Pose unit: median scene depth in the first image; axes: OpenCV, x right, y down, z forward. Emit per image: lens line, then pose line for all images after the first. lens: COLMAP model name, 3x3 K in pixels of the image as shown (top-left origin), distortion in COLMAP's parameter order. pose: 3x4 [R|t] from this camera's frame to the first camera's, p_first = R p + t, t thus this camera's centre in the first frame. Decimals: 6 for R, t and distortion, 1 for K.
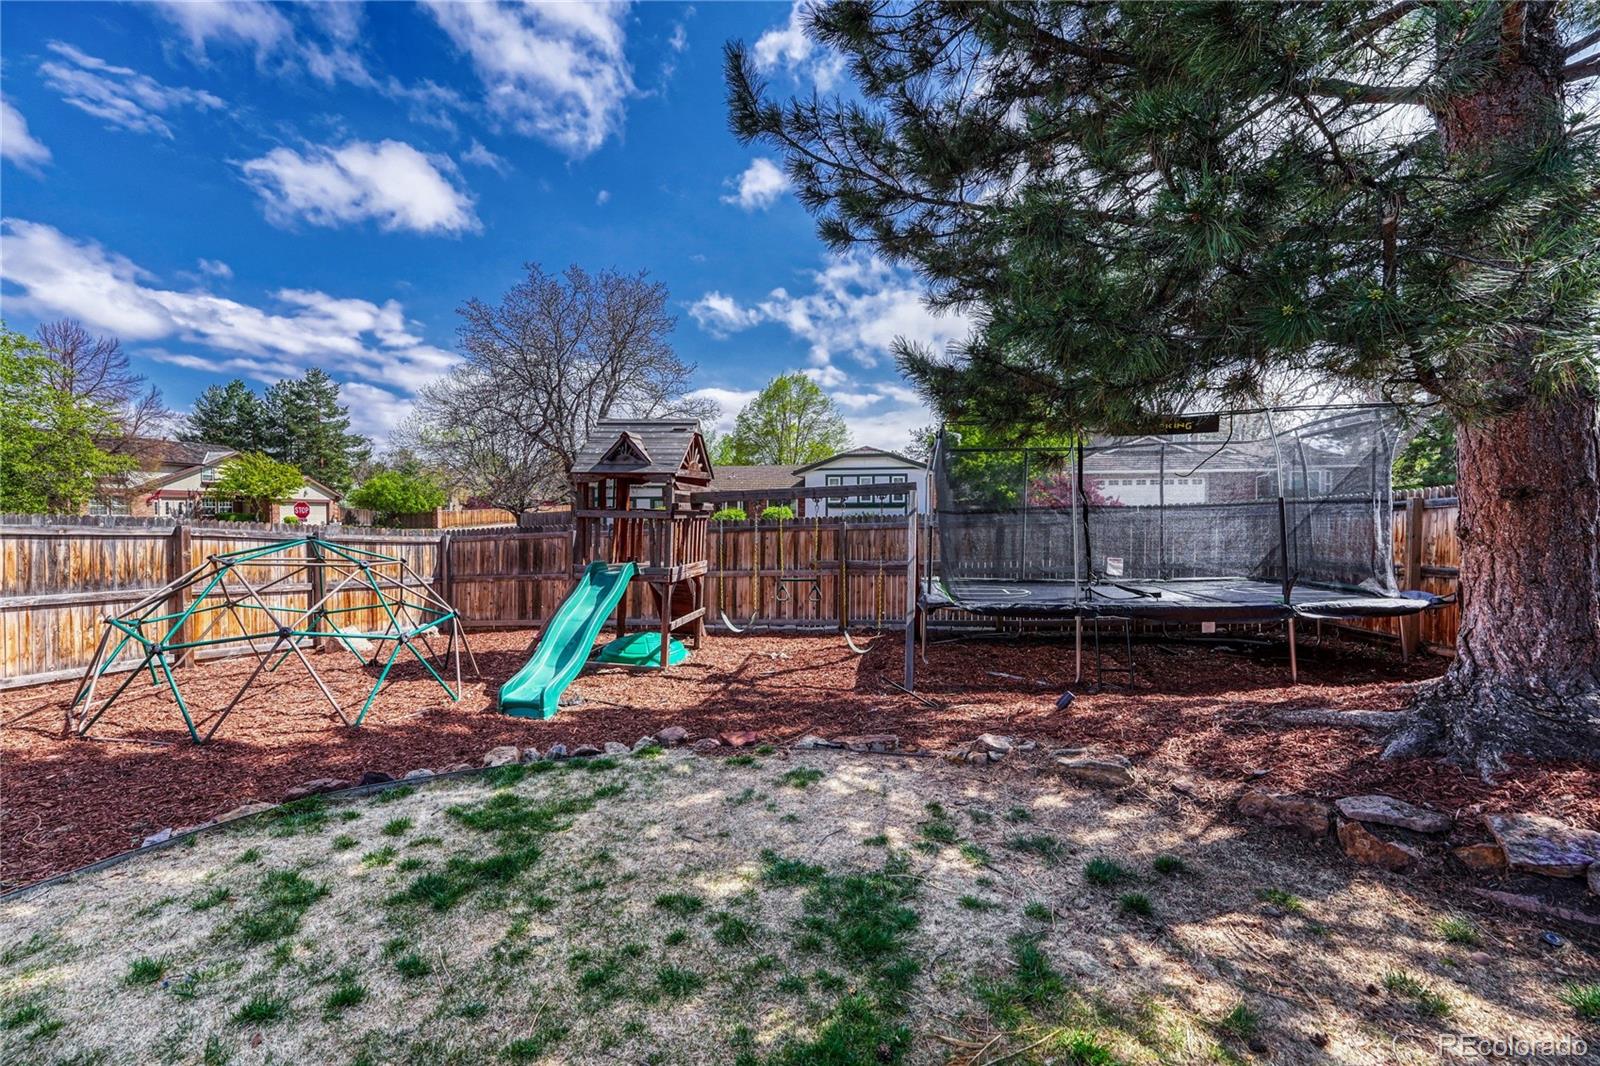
lens RADIAL K [[658.6, 0, 797.0], [0, 658.6, 523.6], [0, 0, 1]] dist [-0.000485, 0.000237]
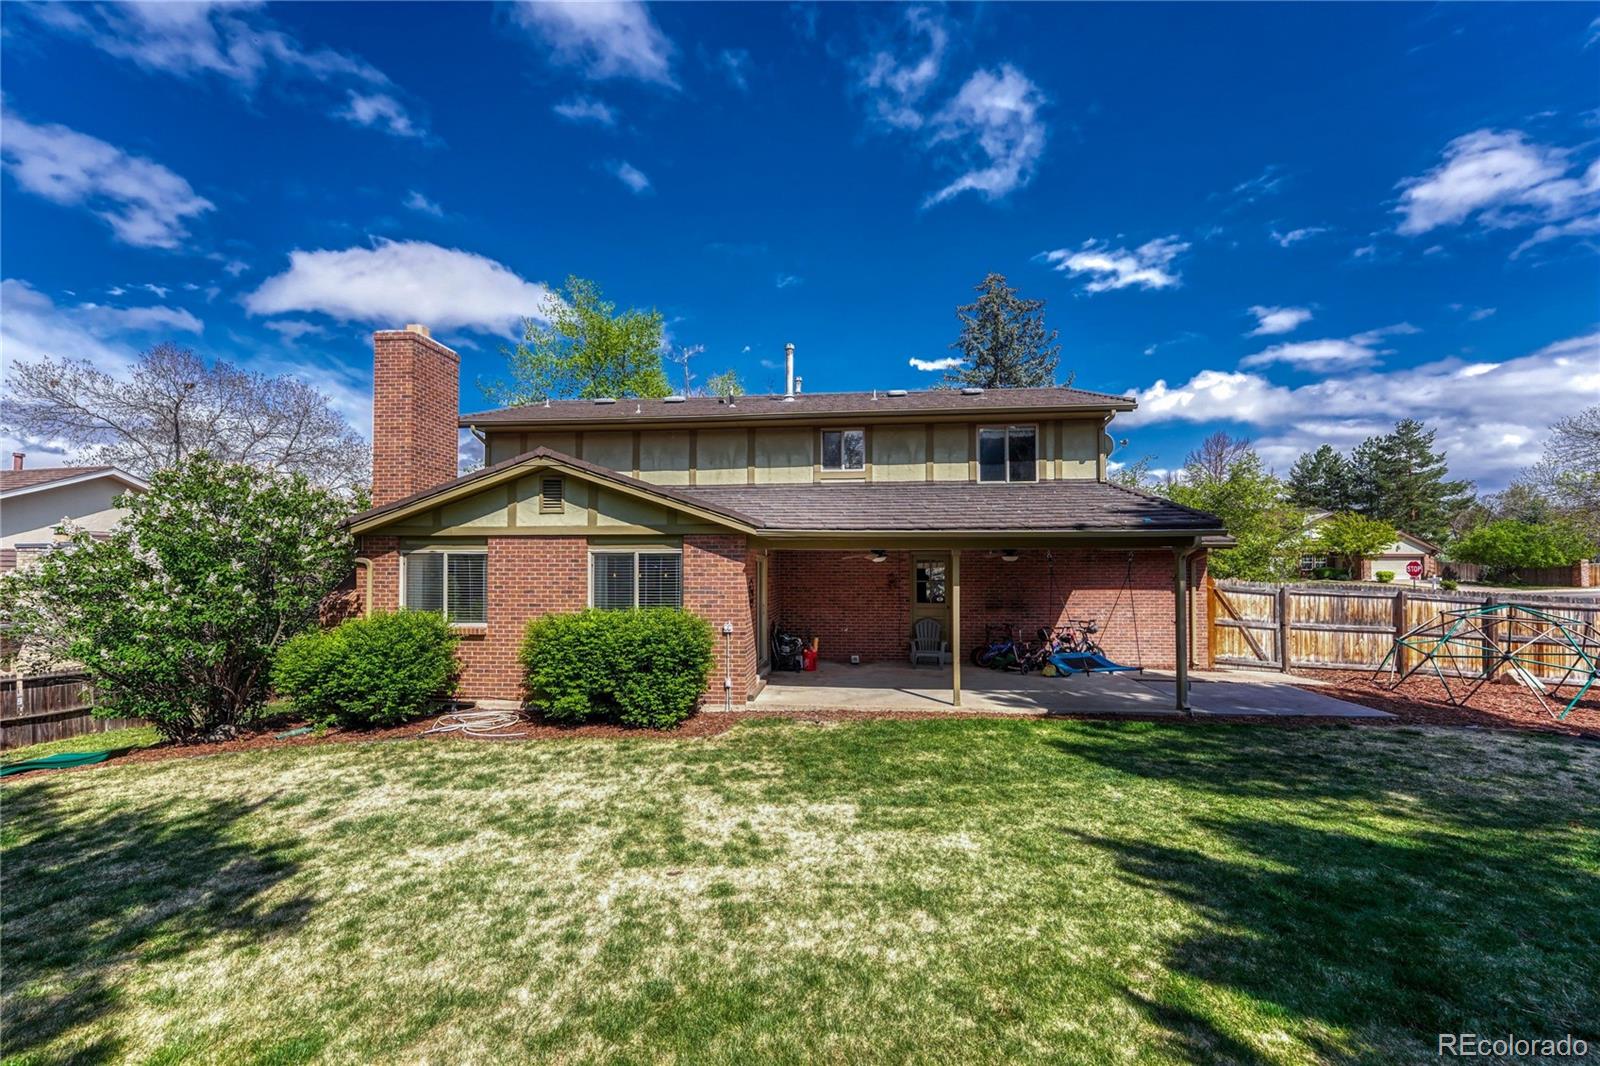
lens RADIAL K [[657.0, 0, 792.9], [0, 657.0, 556.2], [0, 0, 1]] dist [0.002722, 0.000790]
pose [[0.201655, -0.015826, -0.979329, 0.048654], [-0.011675, 0.999760, -0.018560, -0.004422], [0.979387, 0.015177, 0.201421, -0.103322]]
